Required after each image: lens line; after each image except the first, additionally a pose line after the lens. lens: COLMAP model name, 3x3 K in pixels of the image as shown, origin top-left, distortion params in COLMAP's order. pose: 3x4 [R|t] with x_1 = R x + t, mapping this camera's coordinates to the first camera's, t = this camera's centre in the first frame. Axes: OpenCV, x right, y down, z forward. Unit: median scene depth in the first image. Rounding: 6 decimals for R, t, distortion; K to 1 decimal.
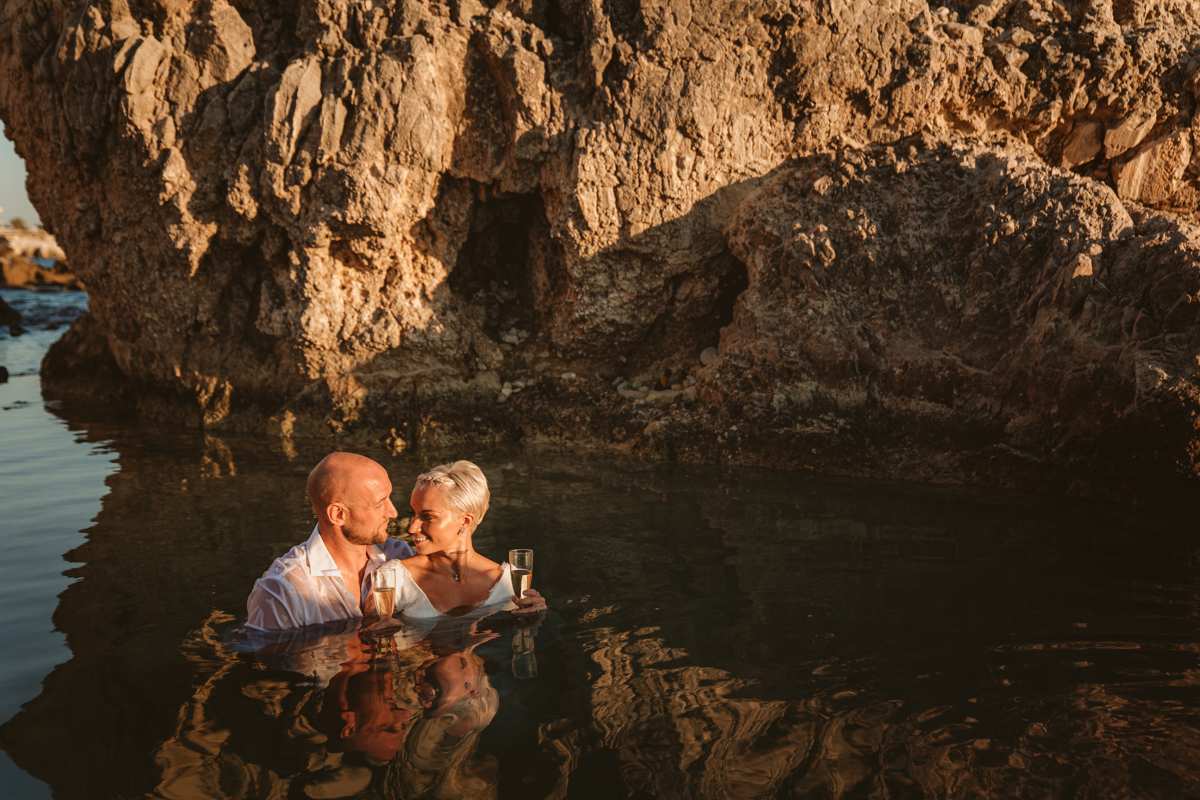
lens RADIAL K [[1370.9, 0, 600.0], [0, 1370.9, 400.0], [0, 0, 1]] dist [0.025629, 0.276382]
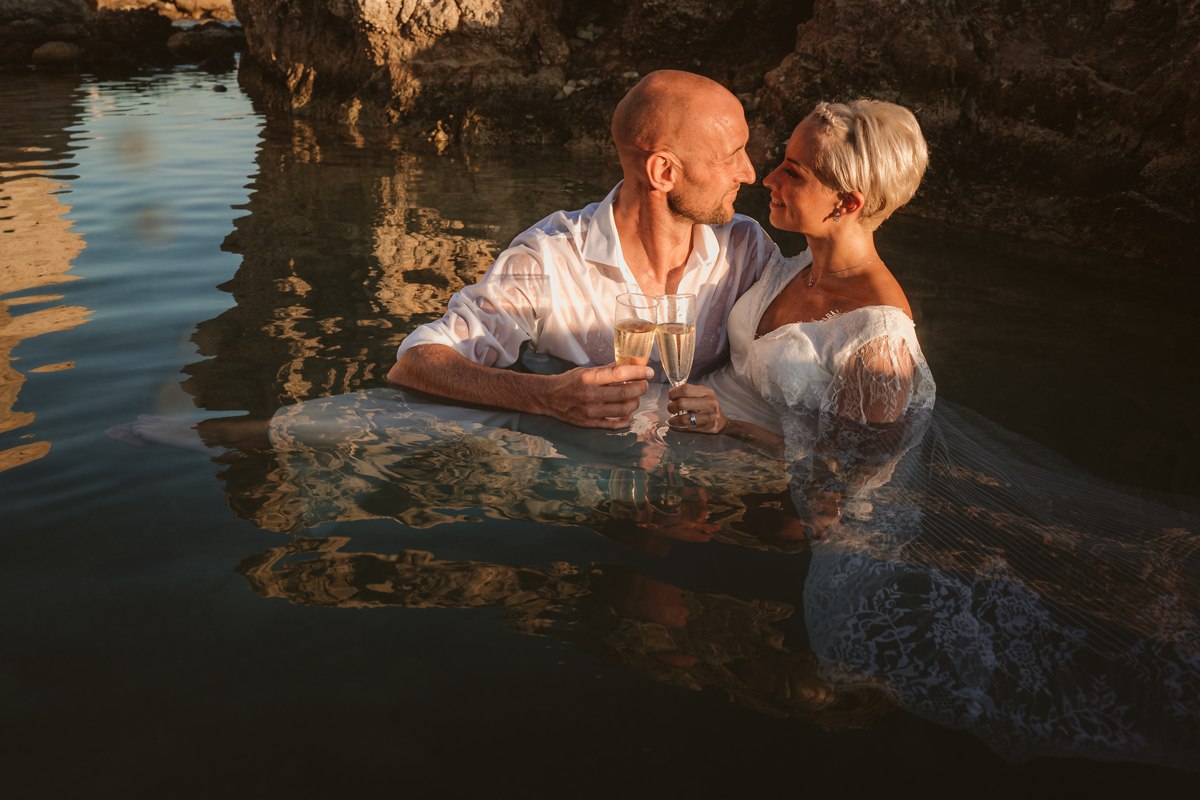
lens RADIAL K [[950.3, 0, 600.0], [0, 950.3, 400.0], [0, 0, 1]] dist [-0.091220, 0.053004]
pose [[0.981514, 0.116515, -0.151838, 0.082900], [-0.070250, 0.957288, 0.280473, 0.016335], [0.178032, -0.264621, 0.947777, 0.372792]]
